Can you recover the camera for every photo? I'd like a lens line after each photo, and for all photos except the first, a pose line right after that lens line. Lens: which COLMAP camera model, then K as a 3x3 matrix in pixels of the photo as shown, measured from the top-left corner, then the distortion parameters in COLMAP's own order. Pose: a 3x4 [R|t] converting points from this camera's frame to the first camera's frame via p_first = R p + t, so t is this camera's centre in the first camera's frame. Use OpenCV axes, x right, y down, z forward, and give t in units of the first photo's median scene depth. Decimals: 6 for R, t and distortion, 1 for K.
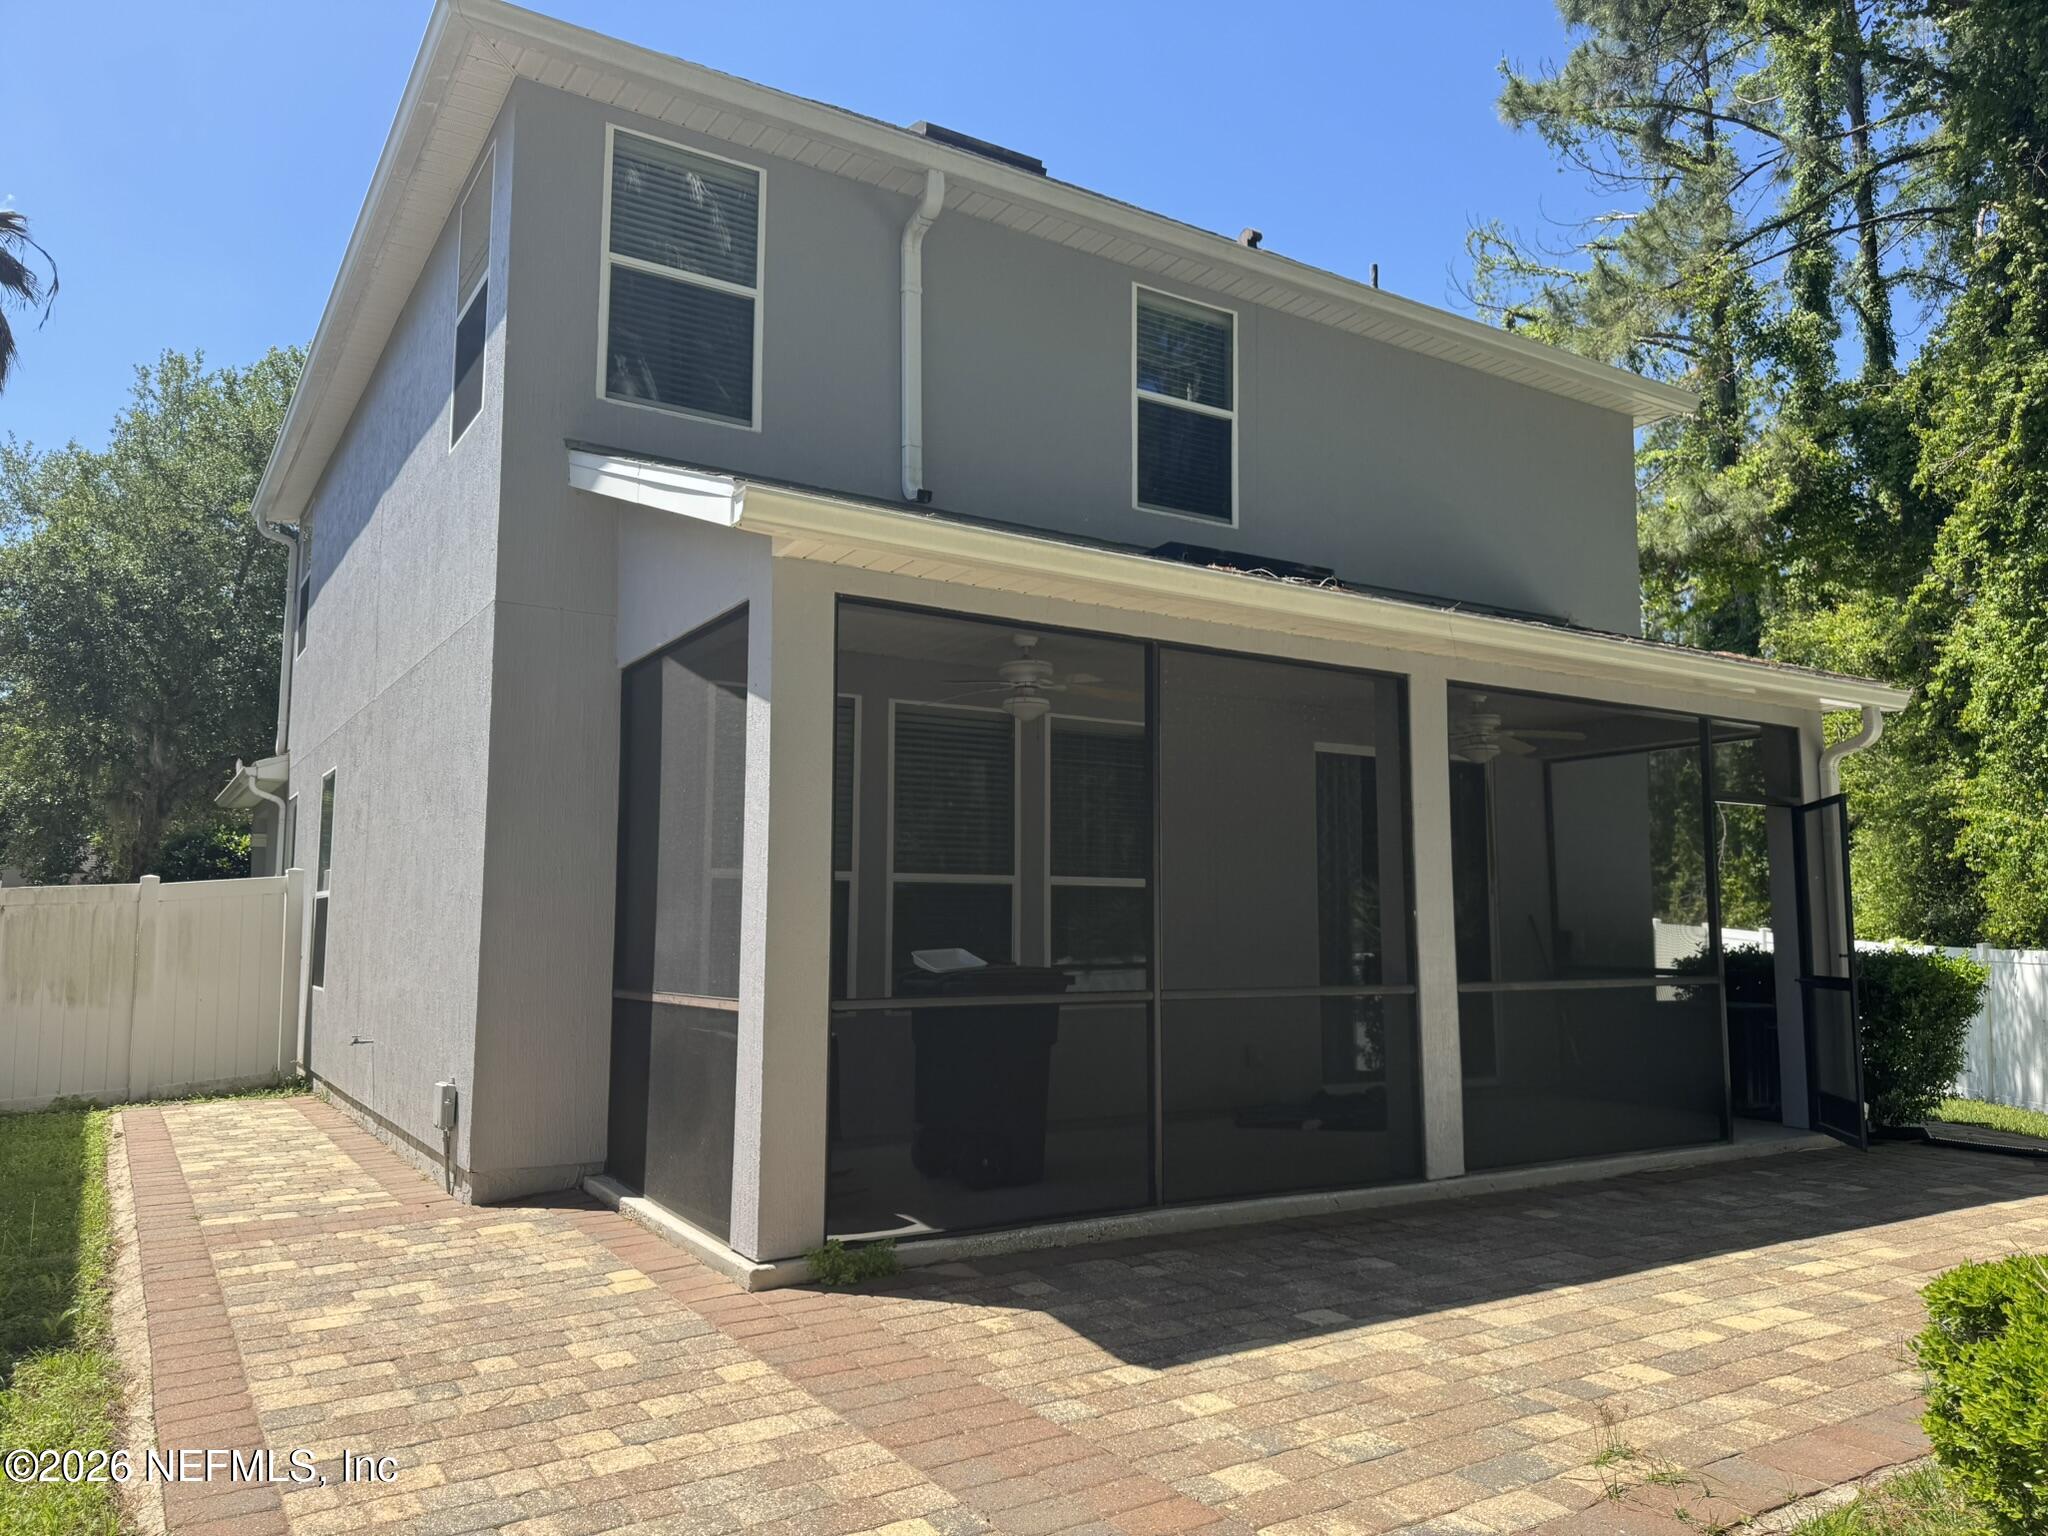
lens RADIAL K [[1449.8, 0, 1024.0], [0, 1449.8, 768.0], [0, 0, 1]] dist [0.082999, -0.099409]
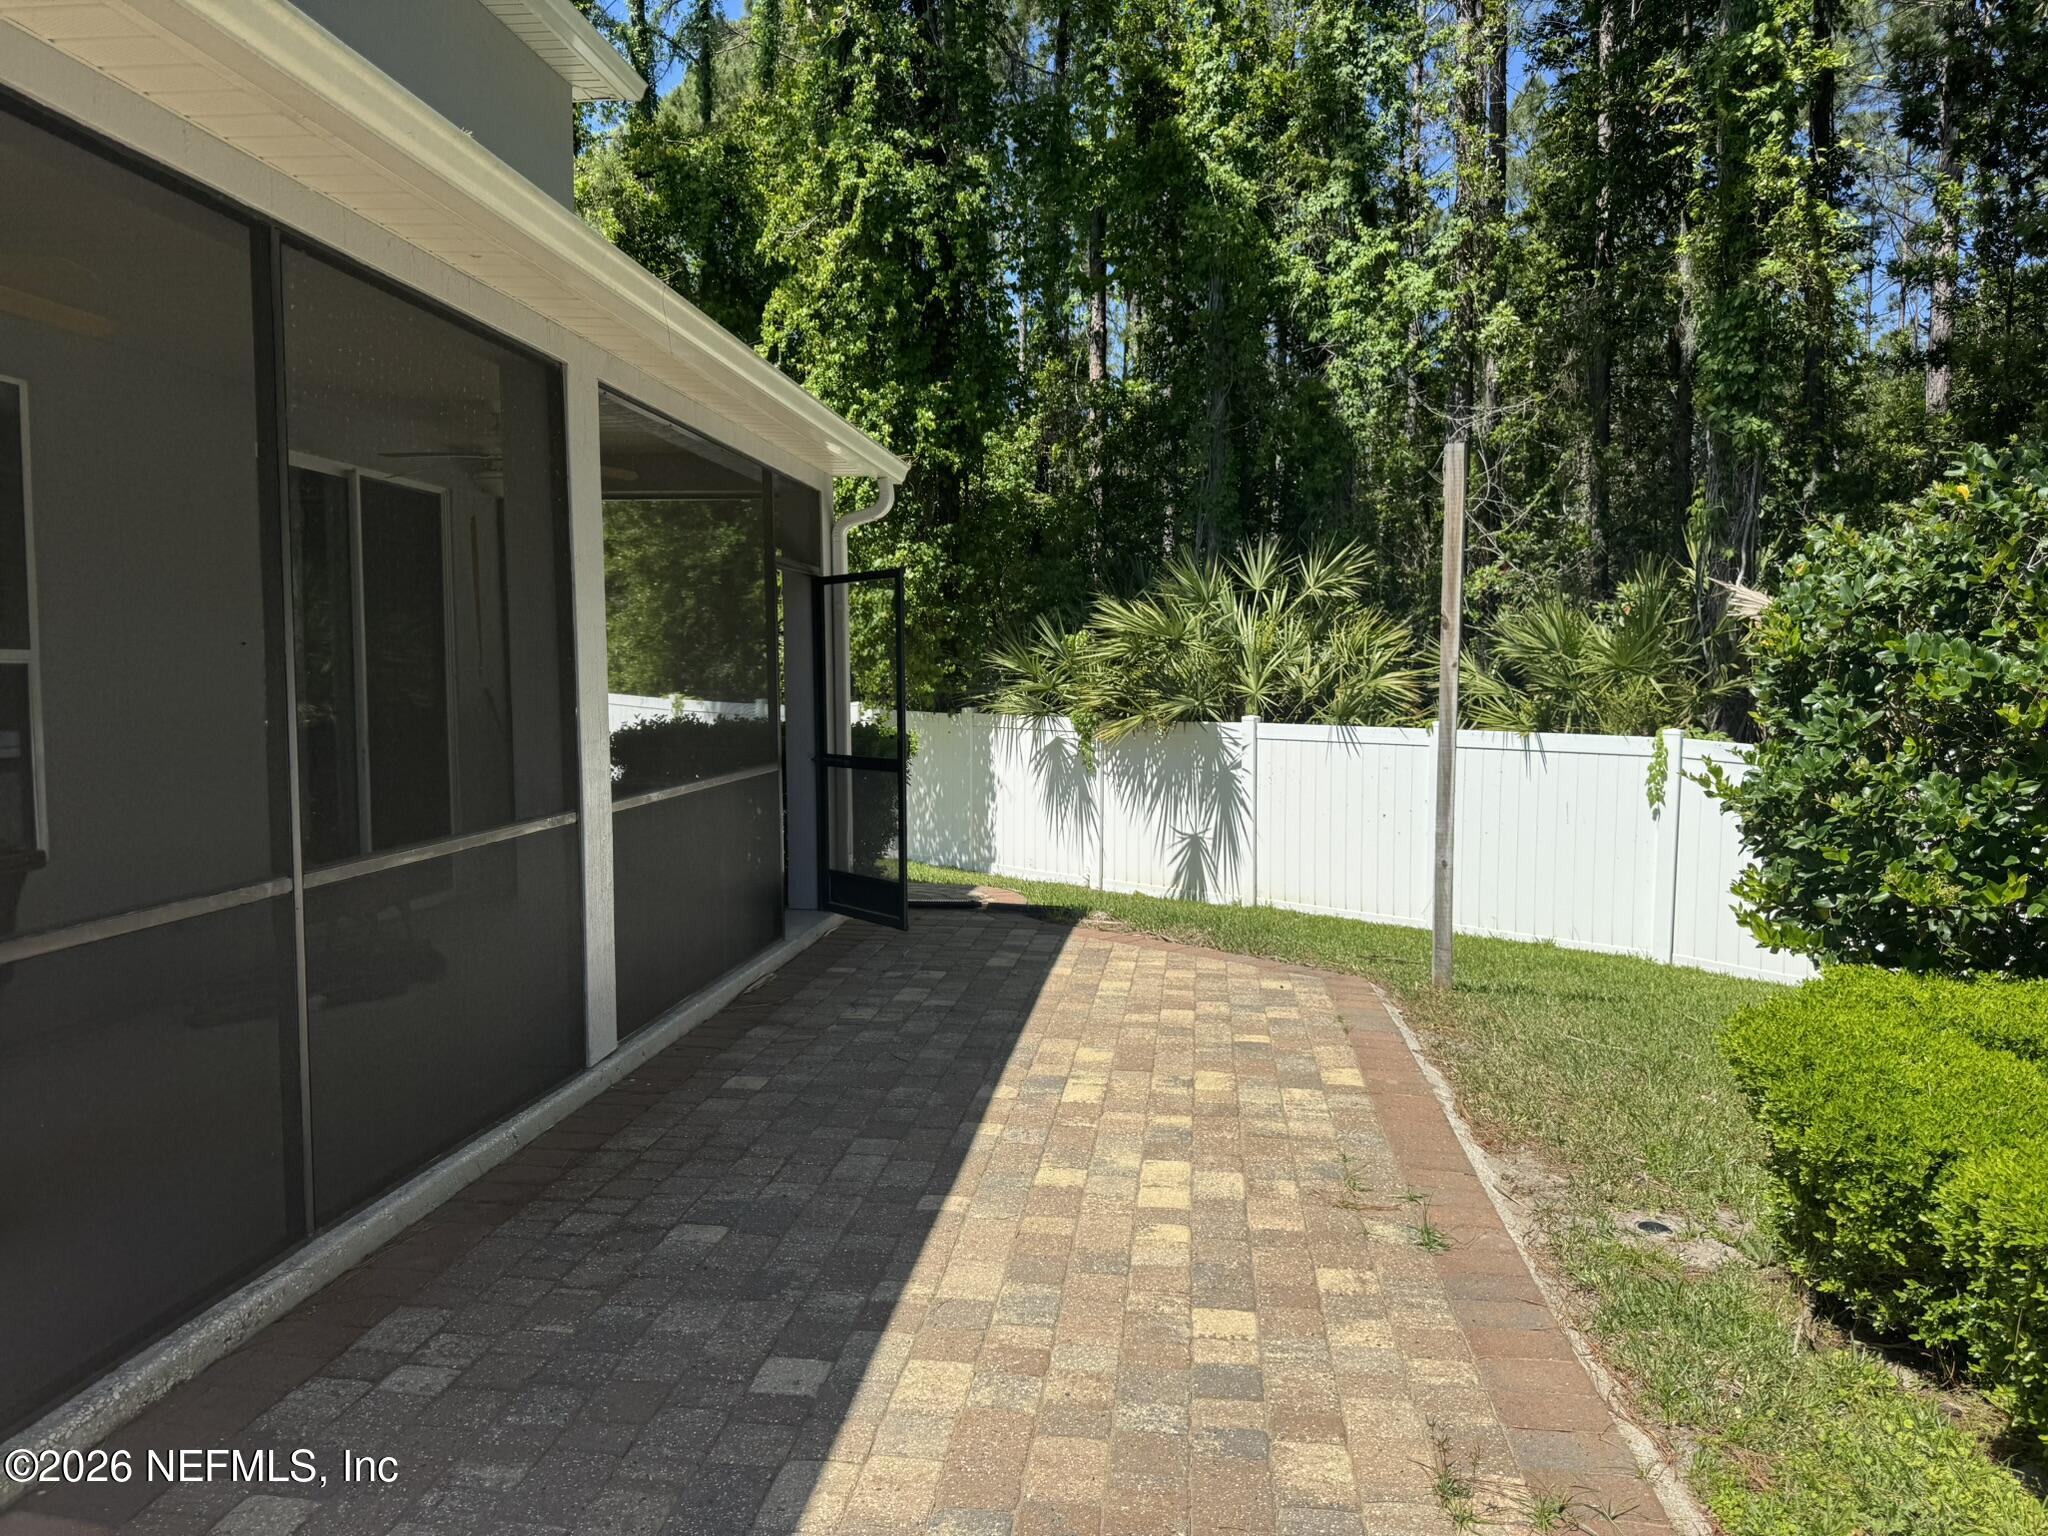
lens RADIAL K [[1449.8, 0, 1024.0], [0, 1449.8, 768.0], [0, 0, 1]] dist [0.082999, -0.099409]
pose [[0.634808, -0.054874, 0.770719, -0.164269], [-0.083035, 0.986854, 0.138654, 0.009662], [-0.768196, -0.152016, 0.621906, 0.429424]]
